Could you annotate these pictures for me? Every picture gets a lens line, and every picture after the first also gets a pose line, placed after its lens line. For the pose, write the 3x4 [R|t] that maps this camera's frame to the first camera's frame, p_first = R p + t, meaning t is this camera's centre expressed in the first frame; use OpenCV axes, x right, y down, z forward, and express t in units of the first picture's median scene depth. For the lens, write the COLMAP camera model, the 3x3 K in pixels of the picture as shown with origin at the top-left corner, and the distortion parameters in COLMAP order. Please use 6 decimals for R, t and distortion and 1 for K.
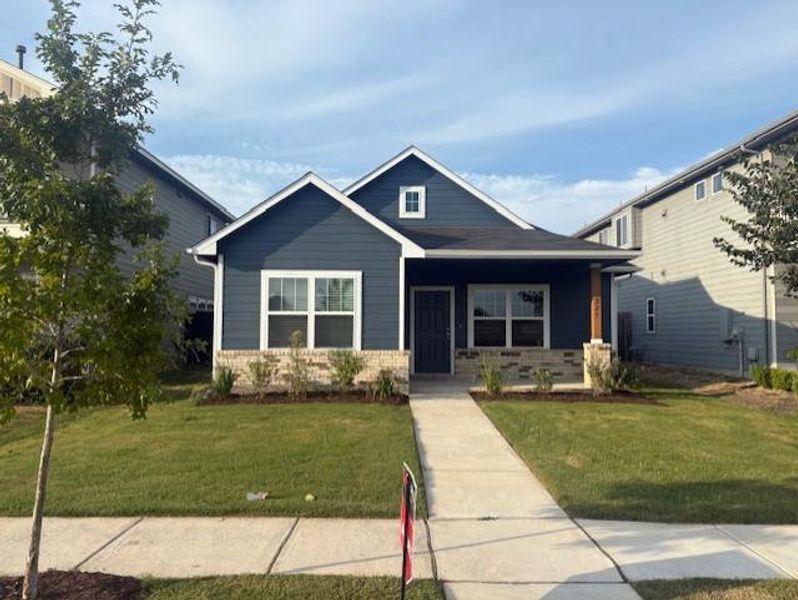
lens RADIAL K [[605.4, 0, 399.7], [0, 605.4, 305.5], [0, 0, 1]] dist [-0.034387, 0.006801]
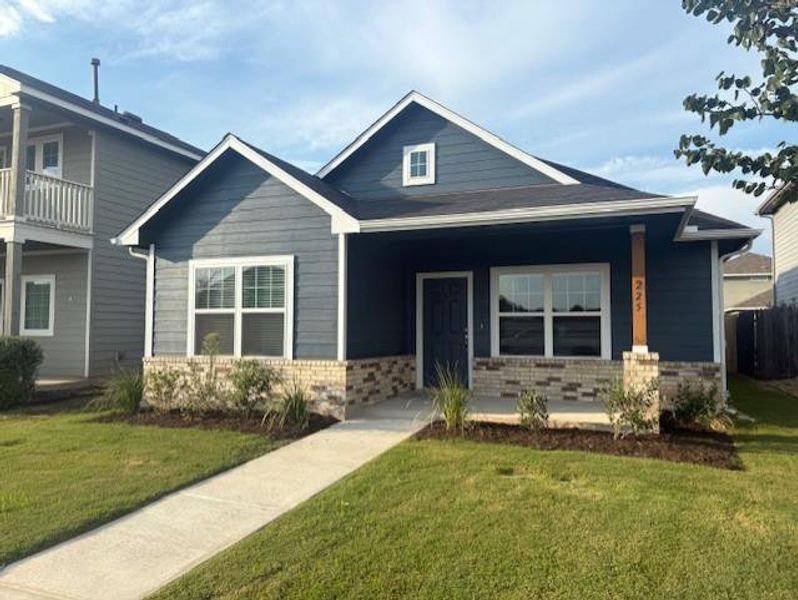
lens RADIAL K [[605.4, 0, 398.5], [0, 605.4, 292.8], [0, 0, 1]] dist [-0.034387, 0.006801]
pose [[0.922479, -0.025581, -0.385198, 0.308435], [0.018835, 0.999596, -0.021275, 0.008560], [0.385586, 0.012371, 0.922589, 0.301495]]
